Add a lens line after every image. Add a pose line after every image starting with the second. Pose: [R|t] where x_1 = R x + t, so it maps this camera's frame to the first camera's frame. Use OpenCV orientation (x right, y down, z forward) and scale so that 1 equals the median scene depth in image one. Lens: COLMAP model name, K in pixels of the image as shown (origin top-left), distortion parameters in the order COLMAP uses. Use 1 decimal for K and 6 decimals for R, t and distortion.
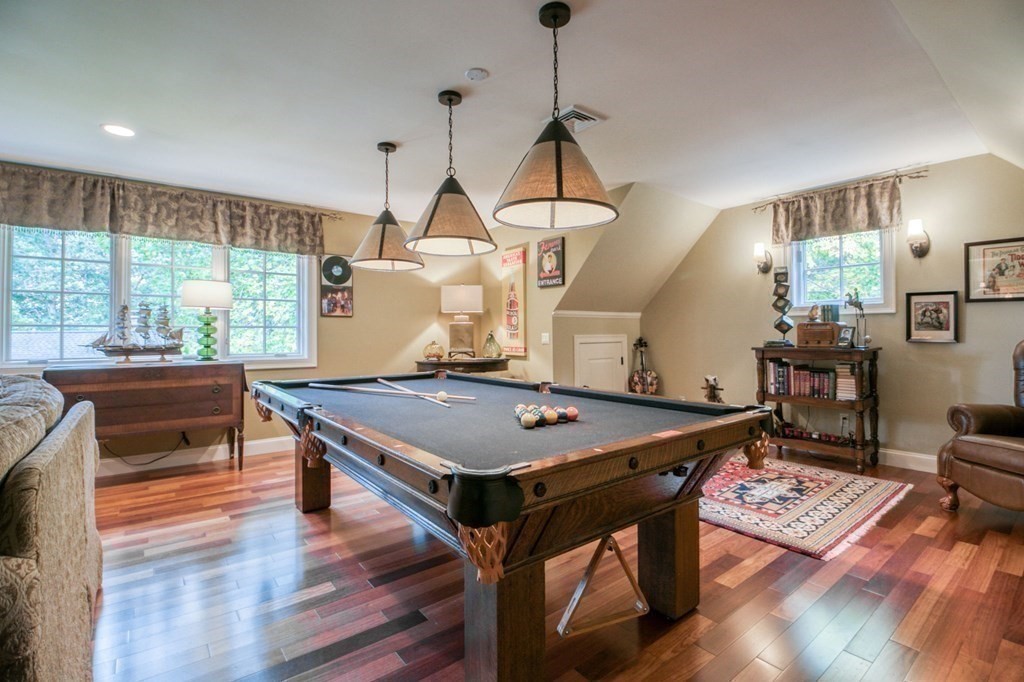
lens RADIAL K [[479.1, 0, 510.1], [0, 479.1, 327.8], [0, 0, 1]] dist [-0.003766, -0.000818]
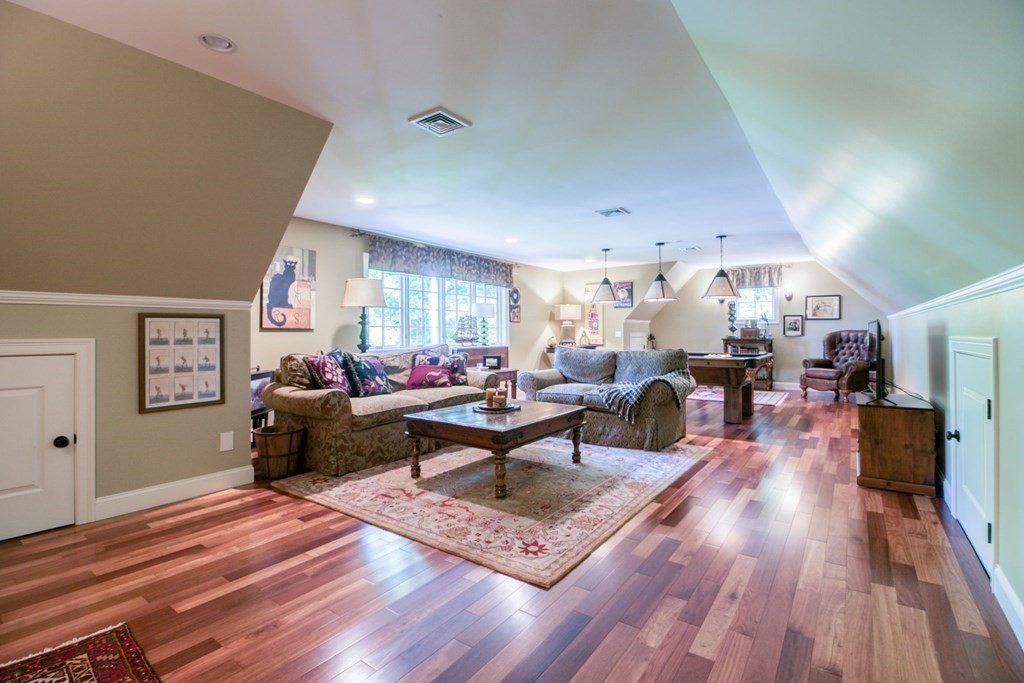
lens RADIAL K [[479.1, 0, 510.1], [0, 479.1, 328.3], [0, 0, 1]] dist [-0.003766, -0.000818]
pose [[0.960530, 0.005123, 0.278128, -1.005802], [-0.006156, 0.999977, 0.002839, -0.005843], [-0.278107, -0.004439, 0.960540, -0.800302]]
